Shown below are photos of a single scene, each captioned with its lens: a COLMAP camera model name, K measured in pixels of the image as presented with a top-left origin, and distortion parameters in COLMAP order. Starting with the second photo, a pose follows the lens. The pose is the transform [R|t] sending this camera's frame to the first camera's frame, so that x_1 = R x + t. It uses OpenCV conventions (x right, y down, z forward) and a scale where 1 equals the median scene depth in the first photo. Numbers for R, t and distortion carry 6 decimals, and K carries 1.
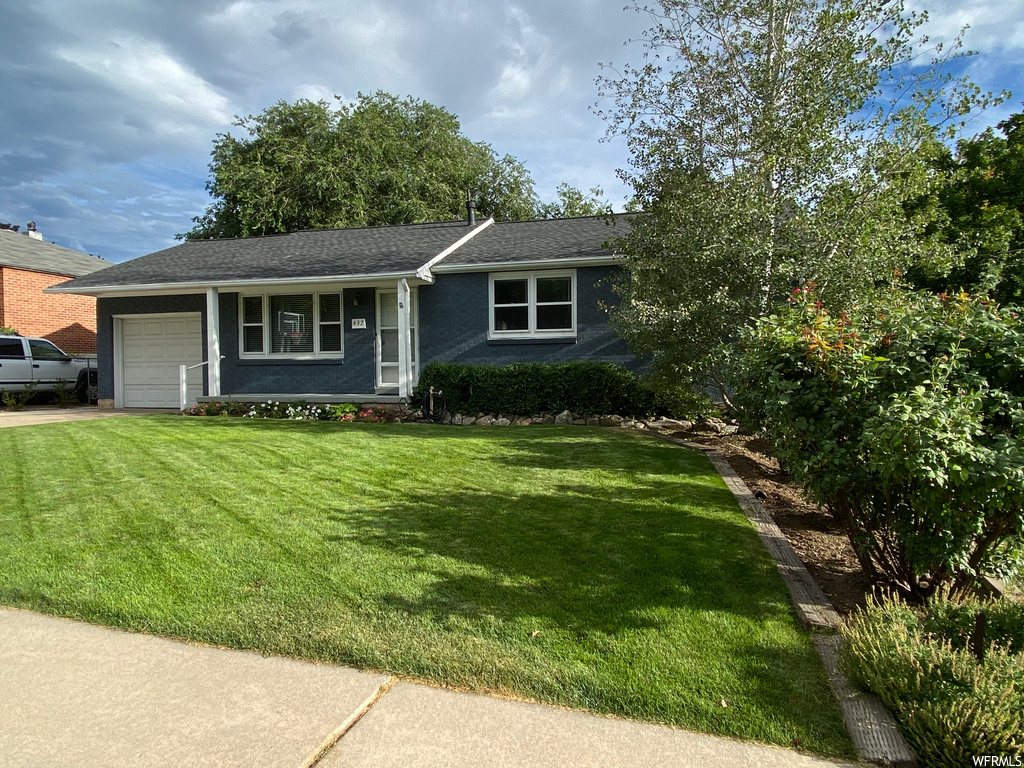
lens RADIAL K [[663.4, 0, 511.6], [0, 663.4, 382.4], [0, 0, 1]] dist [0.002238, -0.000104]
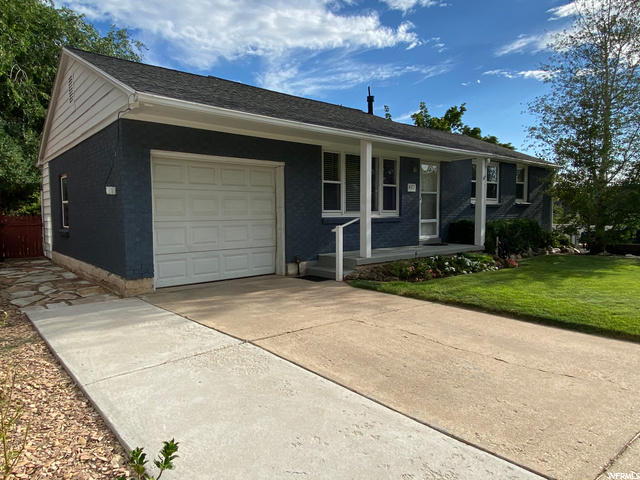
lens RADIAL K [[414.6, 0, 319.8], [0, 414.6, 239.9], [0, 0, 1]] dist [0.002238, -0.000104]
pose [[0.577536, -0.054320, 0.814556, -0.931181], [0.008659, 0.998135, 0.060423, -0.040362], [-0.816319, -0.027844, 0.576929, 0.686054]]
